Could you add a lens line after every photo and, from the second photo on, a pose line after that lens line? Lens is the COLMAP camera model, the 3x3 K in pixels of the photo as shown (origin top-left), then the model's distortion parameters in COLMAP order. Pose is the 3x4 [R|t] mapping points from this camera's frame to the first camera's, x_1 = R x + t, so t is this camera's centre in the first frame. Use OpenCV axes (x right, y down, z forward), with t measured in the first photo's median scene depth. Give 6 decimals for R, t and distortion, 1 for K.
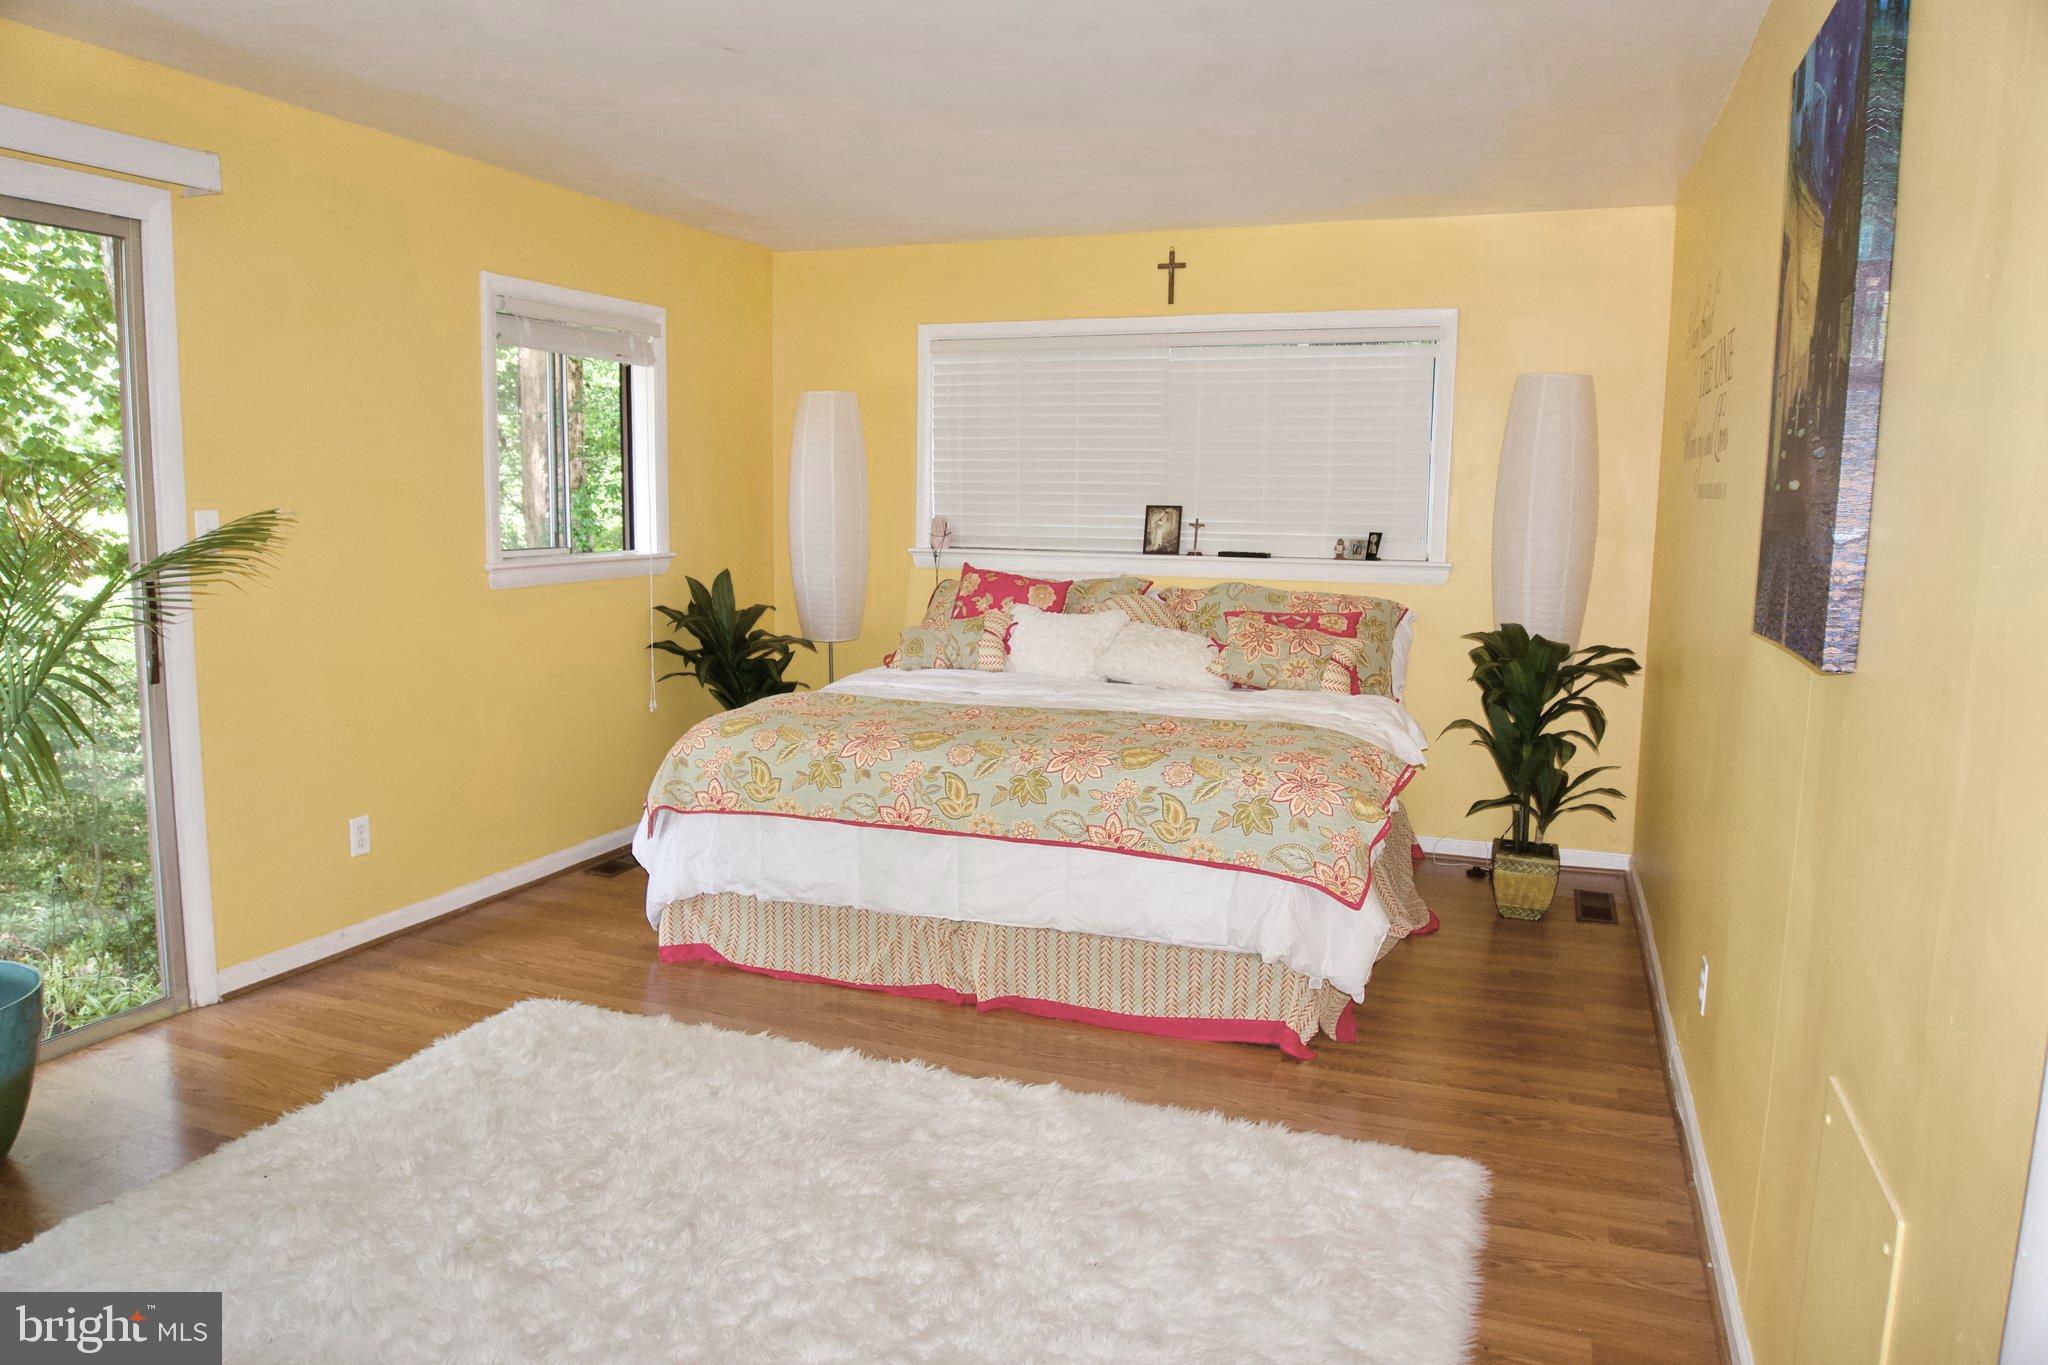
lens RADIAL K [[1386.4, 0, 1015.6], [0, 1386.4, 682.6], [0, 0, 1]] dist [-0.040272, 0.000891]
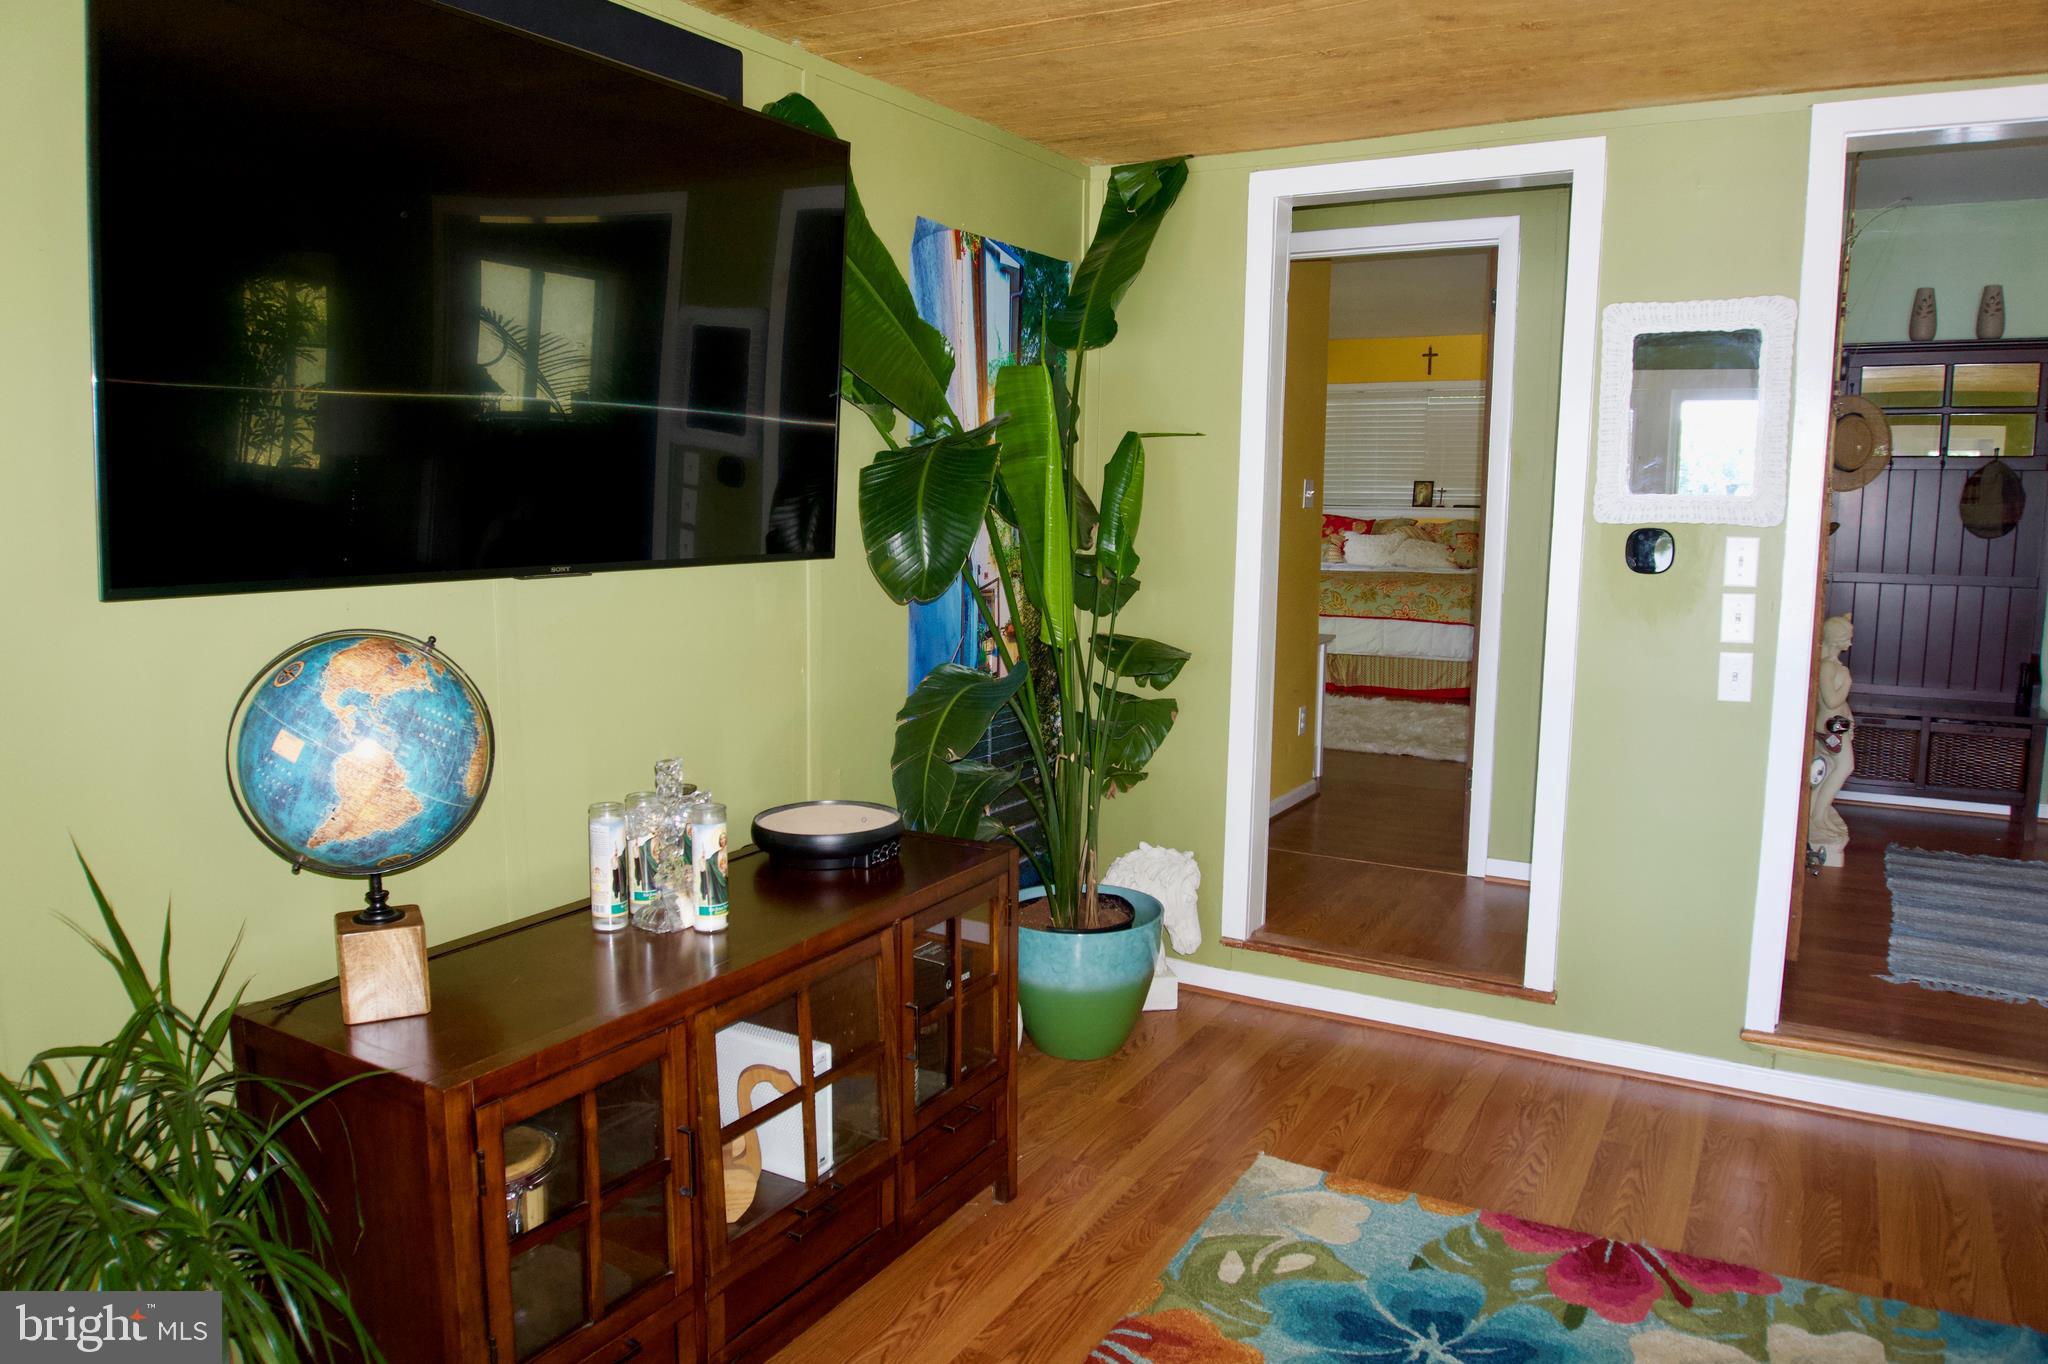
lens RADIAL K [[1386.4, 0, 1018.8], [0, 1386.4, 672.4], [0, 0, 1]] dist [-0.040272, 0.000891]
pose [[0.986287, 0.015223, -0.164336, -0.131739], [-0.015394, 0.999881, 0.000228, 0.149651], [0.164320, 0.002305, 0.986404, -1.003226]]
